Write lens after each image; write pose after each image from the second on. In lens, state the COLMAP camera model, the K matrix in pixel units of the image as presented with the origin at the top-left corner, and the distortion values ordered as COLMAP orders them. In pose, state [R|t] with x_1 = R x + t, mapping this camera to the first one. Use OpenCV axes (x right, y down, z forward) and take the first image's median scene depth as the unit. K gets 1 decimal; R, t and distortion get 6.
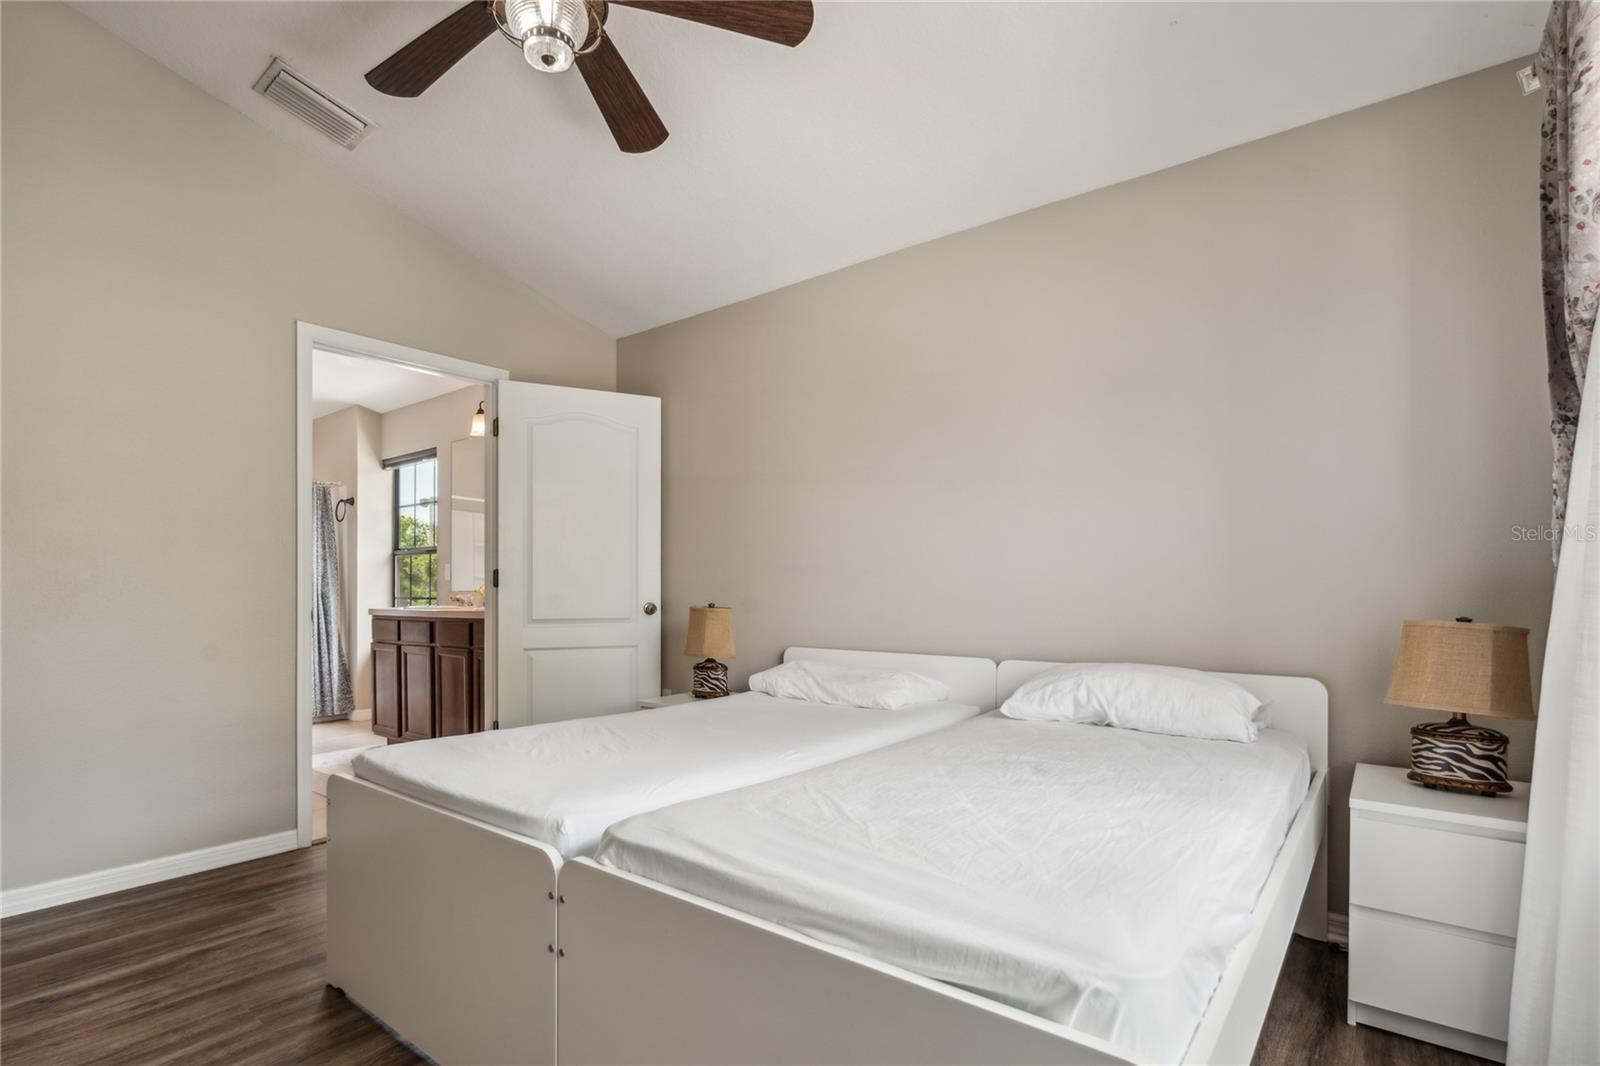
lens RADIAL K [[768.4, 0, 766.7], [0, 768.4, 592.6], [0, 0, 1]] dist [0.000499, 0.000003]
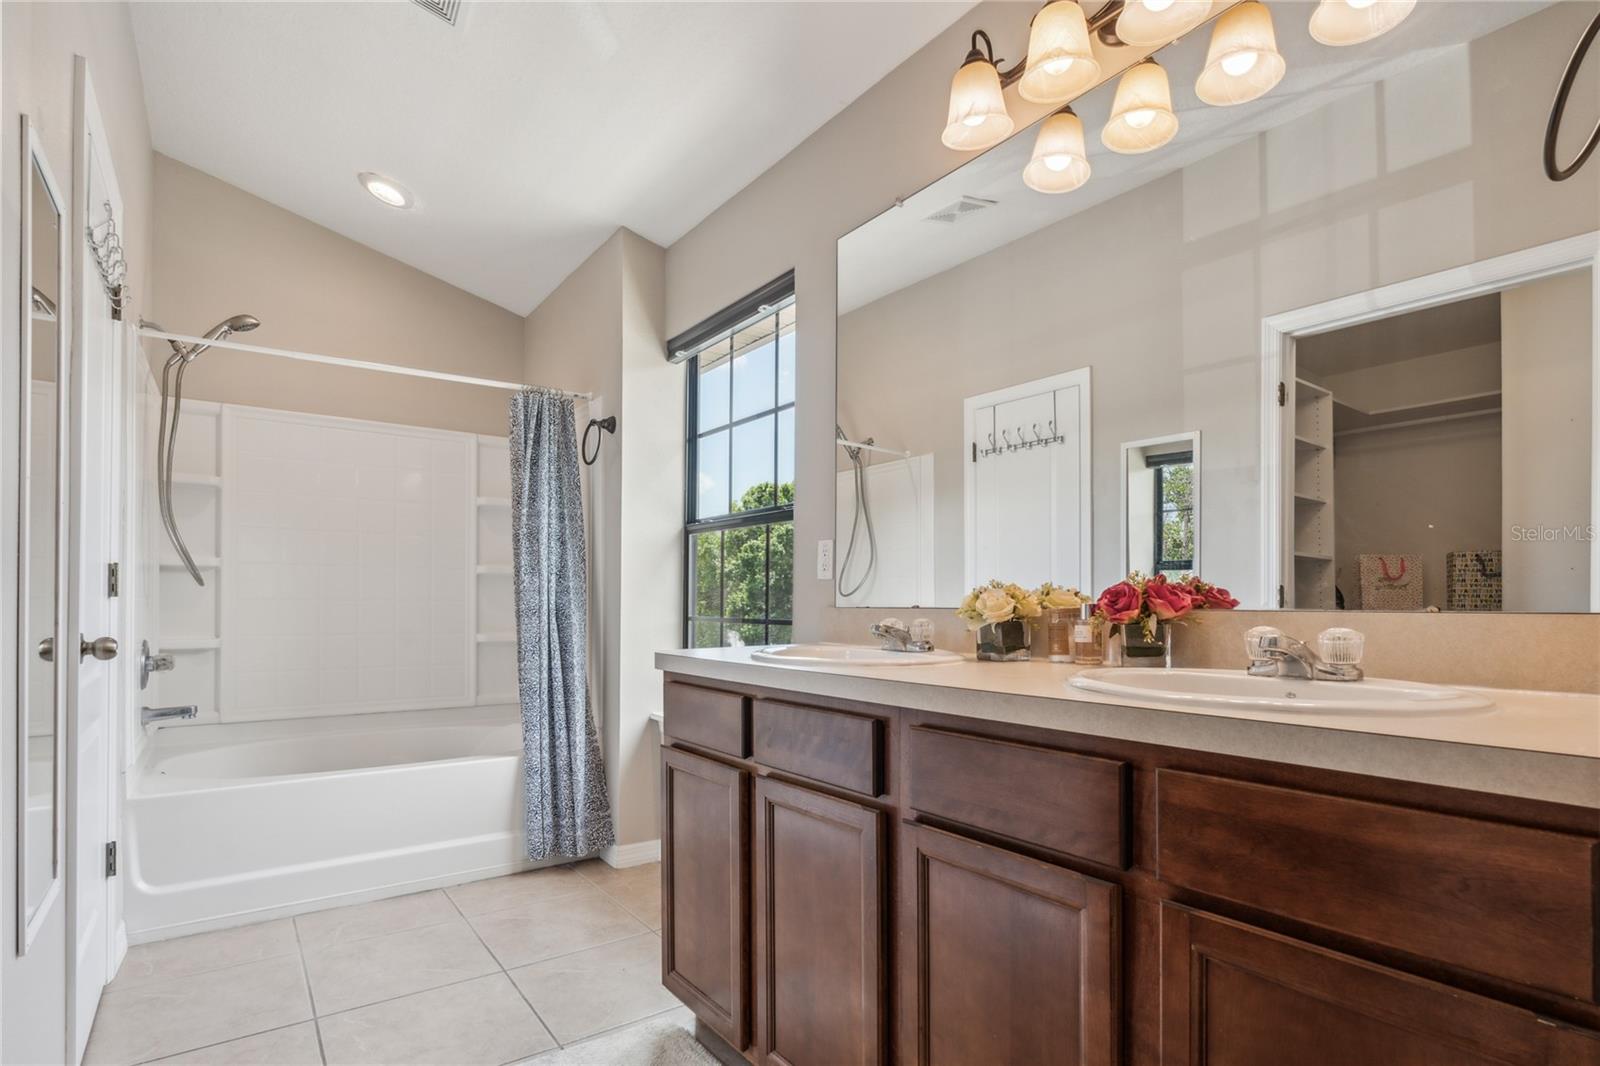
lens RADIAL K [[768.4, 0, 766.7], [0, 768.4, 592.6], [0, 0, 1]] dist [0.000499, 0.000003]
pose [[0.959880, -0.001036, -0.280408, -0.306335], [-0.003076, 0.999894, -0.014225, -0.002720], [0.280393, 0.014517, 0.959776, 0.556114]]
